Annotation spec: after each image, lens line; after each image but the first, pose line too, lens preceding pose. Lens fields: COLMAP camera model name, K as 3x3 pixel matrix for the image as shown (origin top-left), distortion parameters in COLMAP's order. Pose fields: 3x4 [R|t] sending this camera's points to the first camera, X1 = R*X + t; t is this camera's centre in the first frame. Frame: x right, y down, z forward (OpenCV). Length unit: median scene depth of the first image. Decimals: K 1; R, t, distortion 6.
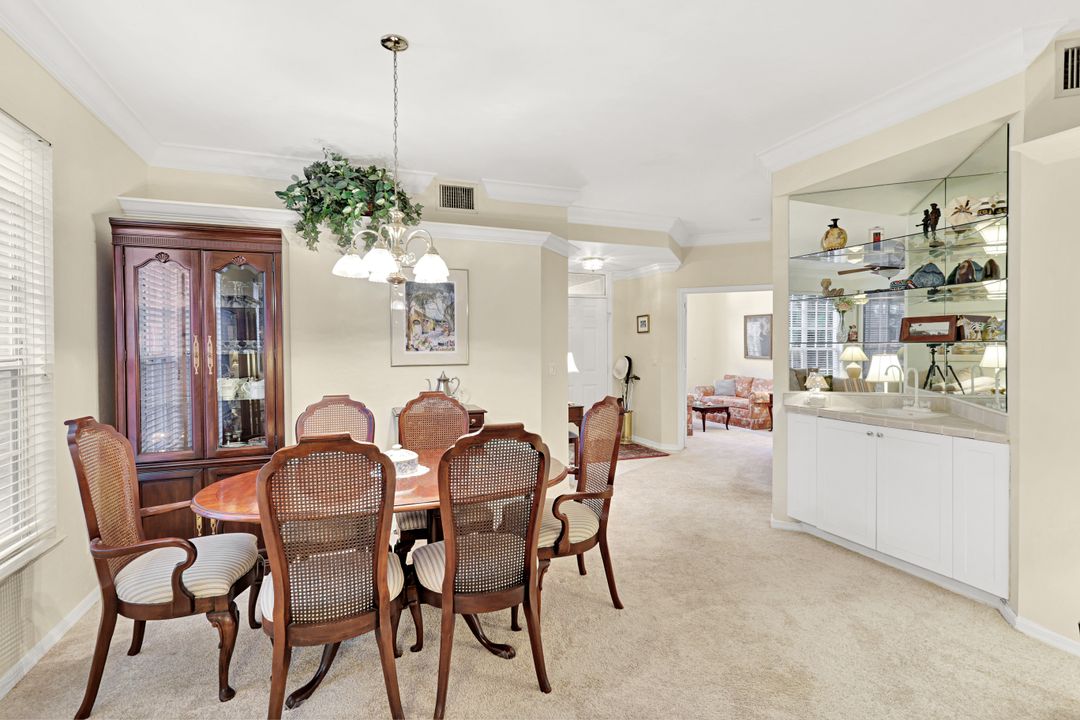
lens RADIAL K [[519.5, 0, 546.0], [0, 519.5, 356.3], [0, 0, 1]] dist [0.003961, 0.000335]
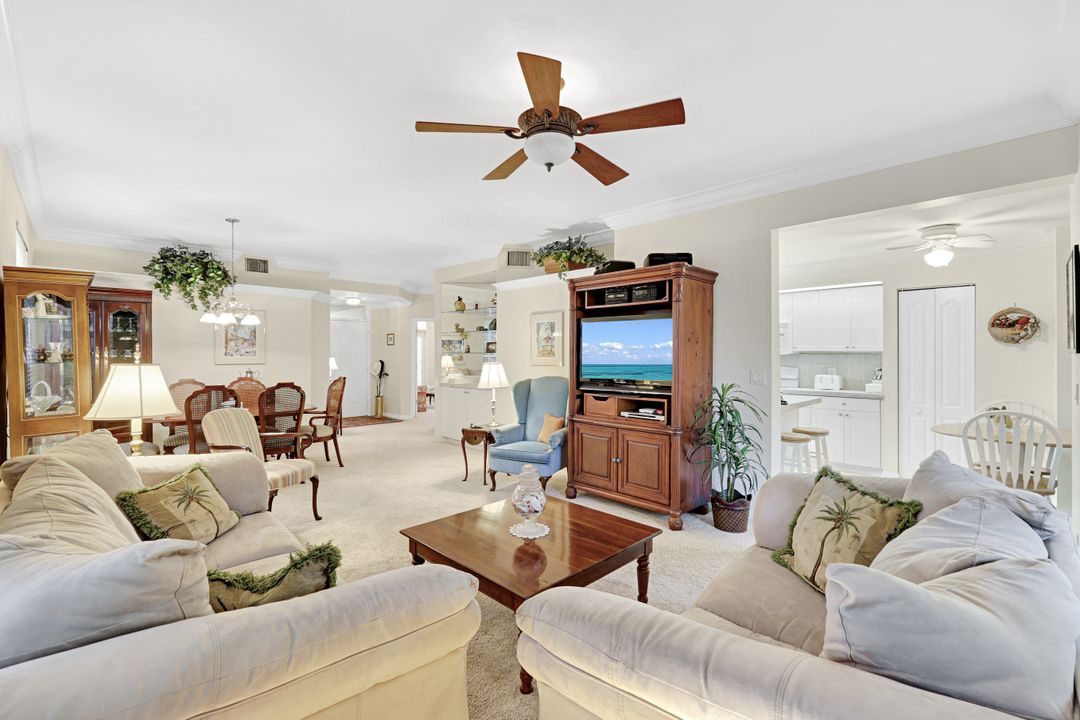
lens RADIAL K [[469.4, 0, 543.6], [0, 469.4, 356.1], [0, 0, 1]] dist [-0.002384, 0.000522]
pose [[0.915859, 0.003570, 0.401483, 0.086932], [0.001973, 0.999908, -0.013391, 0.013594], [-0.401494, 0.013056, 0.915769, -0.928093]]
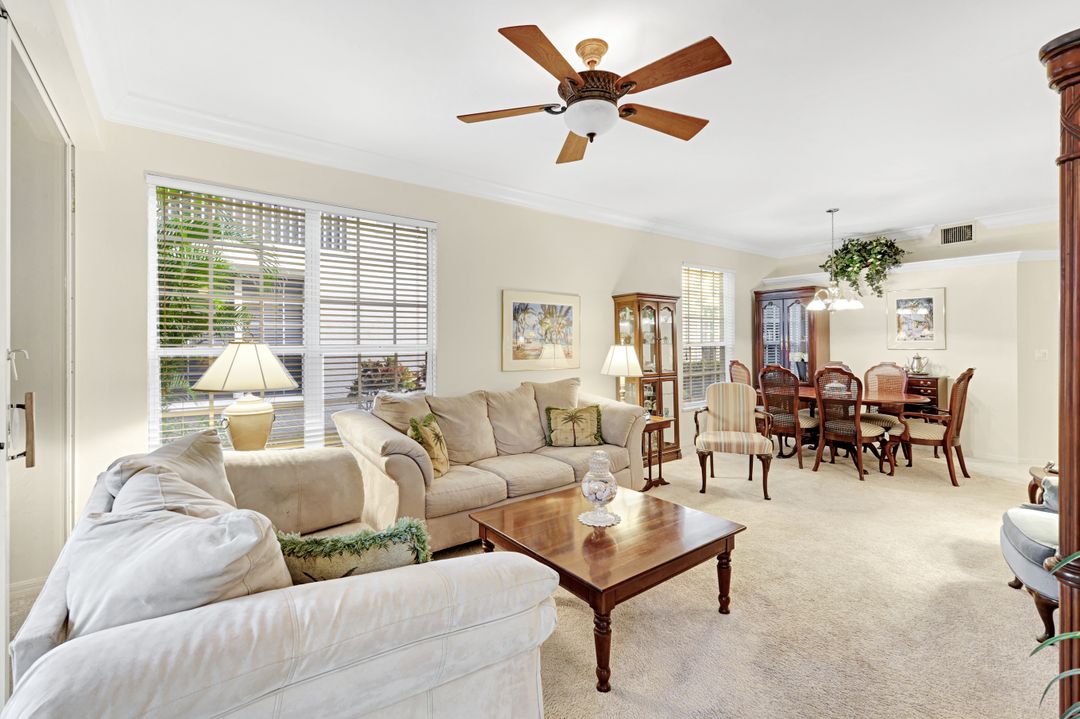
lens RADIAL K [[469.4, 0, 538.2], [0, 469.4, 338.9], [0, 0, 1]] dist [-0.002384, 0.000522]
pose [[0.266124, -0.002122, -0.963937, 0.937419], [-0.013616, 0.999890, -0.005960, 0.010819], [0.963843, 0.014712, 0.266065, -0.566489]]
